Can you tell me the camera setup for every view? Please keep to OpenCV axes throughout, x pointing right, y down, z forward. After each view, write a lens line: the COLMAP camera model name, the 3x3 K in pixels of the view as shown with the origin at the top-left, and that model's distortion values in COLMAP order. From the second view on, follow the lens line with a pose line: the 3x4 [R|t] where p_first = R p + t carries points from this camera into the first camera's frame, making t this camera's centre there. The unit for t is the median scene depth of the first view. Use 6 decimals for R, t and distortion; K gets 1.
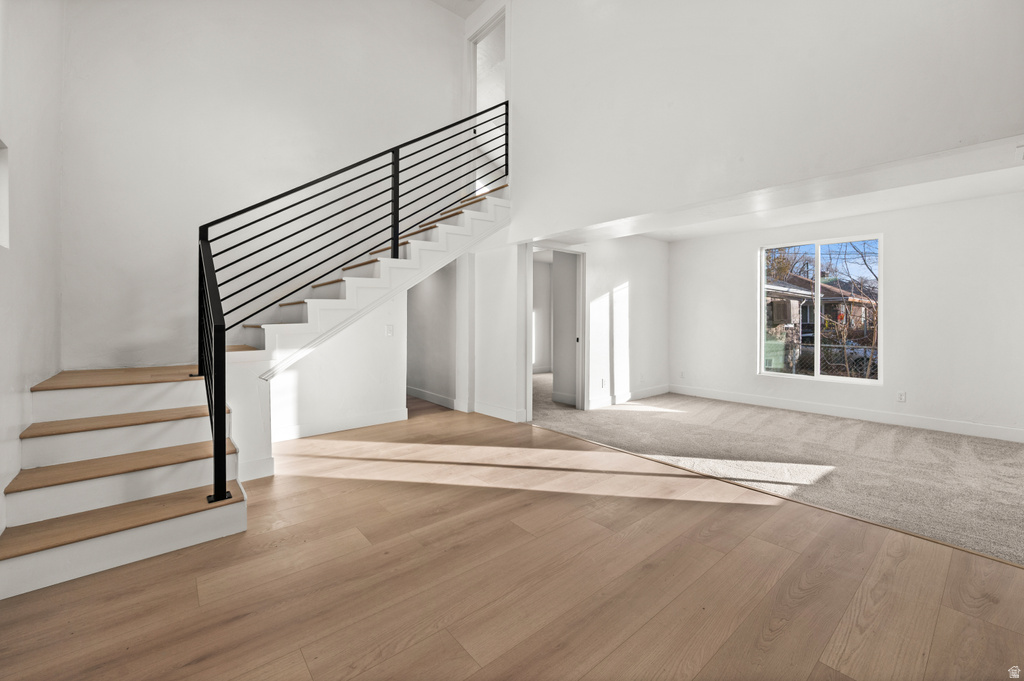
lens RADIAL K [[417.4, 0, 514.4], [0, 417.4, 325.2], [0, 0, 1]] dist [-0.001009, 0.000137]
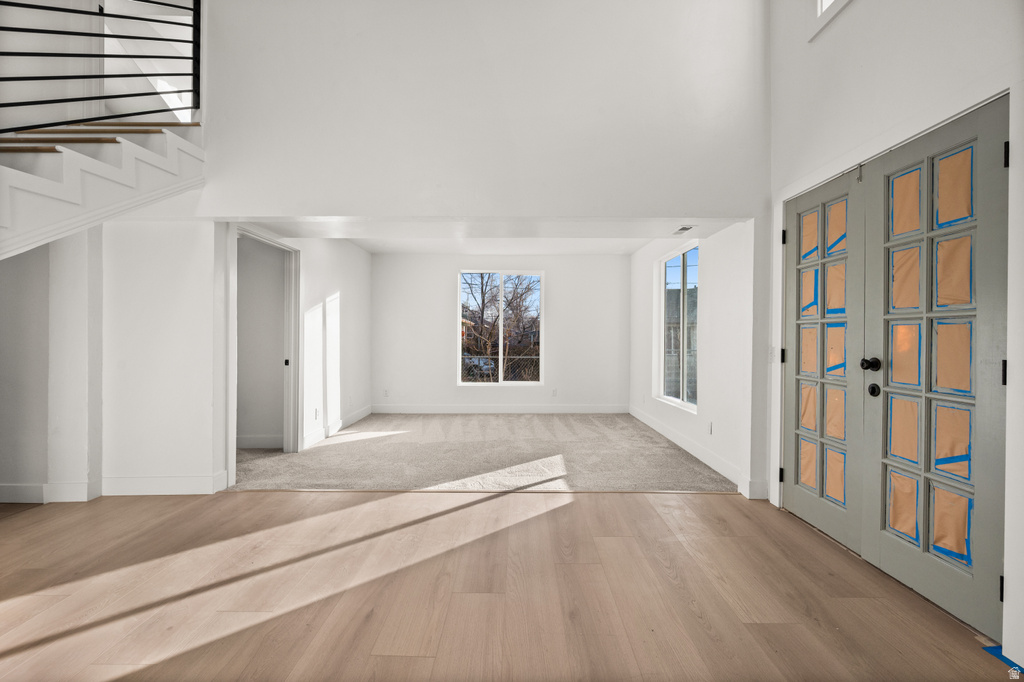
lens RADIAL K [[412.6, 0, 517.4], [0, 412.6, 340.1], [0, 0, 1]] dist [-0.000005, -0.000054]
pose [[0.656514, -0.009945, 0.754248, -0.164500], [0.013818, 0.999904, 0.001157, -0.000815], [-0.754187, 0.009663, 0.656588, 0.210248]]
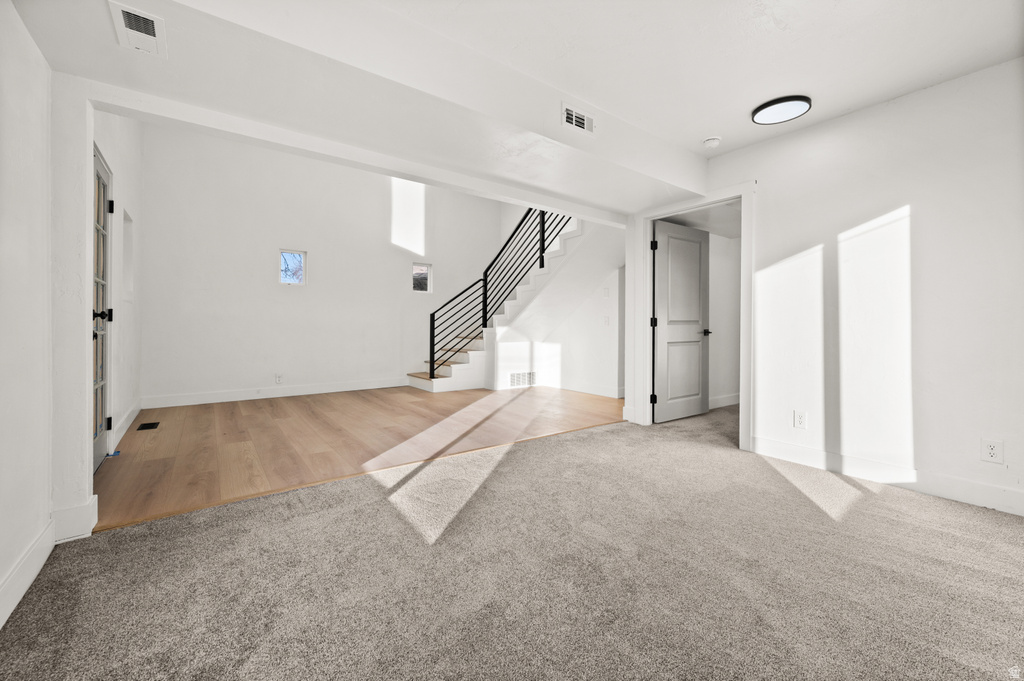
lens RADIAL K [[417.4, 0, 514.4], [0, 417.4, 325.2], [0, 0, 1]] dist [-0.001009, 0.000137]
pose [[-0.058699, -0.000248, -0.998276, 0.915175], [-0.018658, 0.999826, 0.000849, 0.031160], [0.998101, 0.018676, -0.058693, 0.795205]]
